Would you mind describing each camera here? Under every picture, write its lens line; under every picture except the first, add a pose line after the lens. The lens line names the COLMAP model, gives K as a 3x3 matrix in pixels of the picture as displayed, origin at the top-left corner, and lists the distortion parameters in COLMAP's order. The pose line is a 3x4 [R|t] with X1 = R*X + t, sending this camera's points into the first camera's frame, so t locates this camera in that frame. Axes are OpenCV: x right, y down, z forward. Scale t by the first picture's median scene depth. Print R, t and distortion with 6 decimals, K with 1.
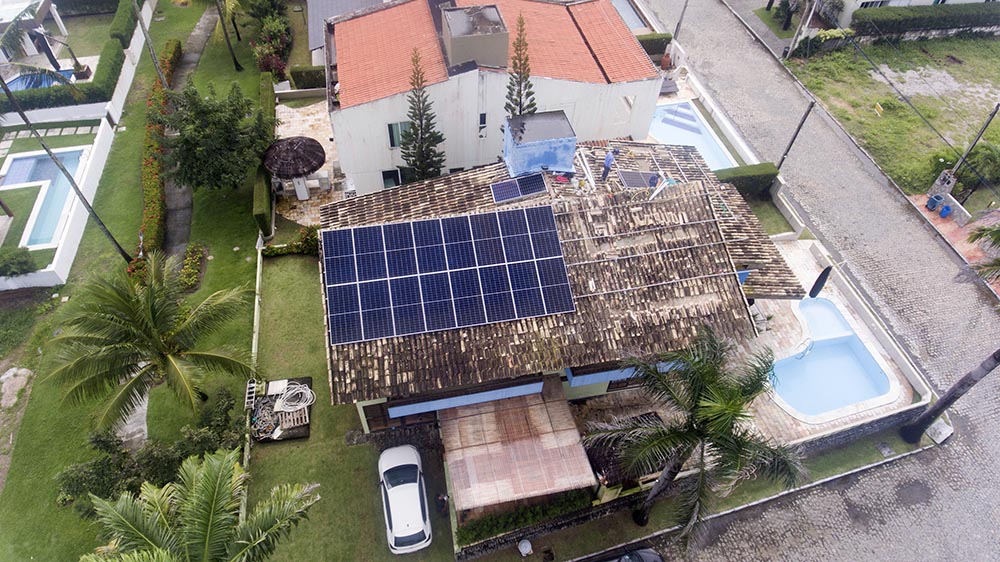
lens RADIAL K [[601.4, 0, 478.9], [0, 601.4, 265.0], [0, 0, 1]] dist [0.101091, -0.091147]
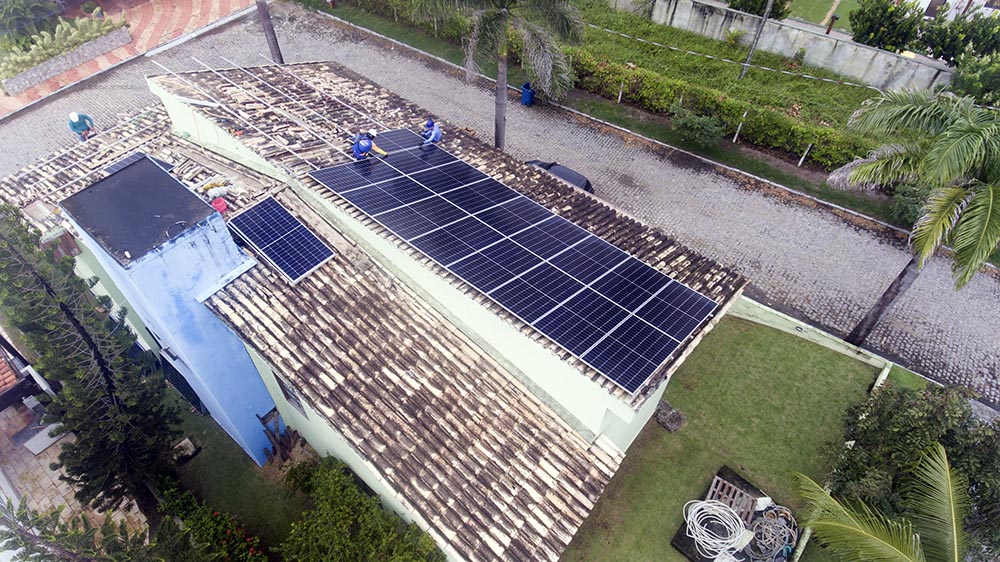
lens RADIAL K [[588.3, 0, 476.0], [0, 588.3, 272.4], [0, 0, 1]] dist [0.134270, -0.135099]
pose [[-0.623693, -0.599296, 0.501847, -0.307990], [0.591778, 0.057440, 0.804052, -0.426279], [-0.510691, 0.798464, 0.318826, 0.734756]]
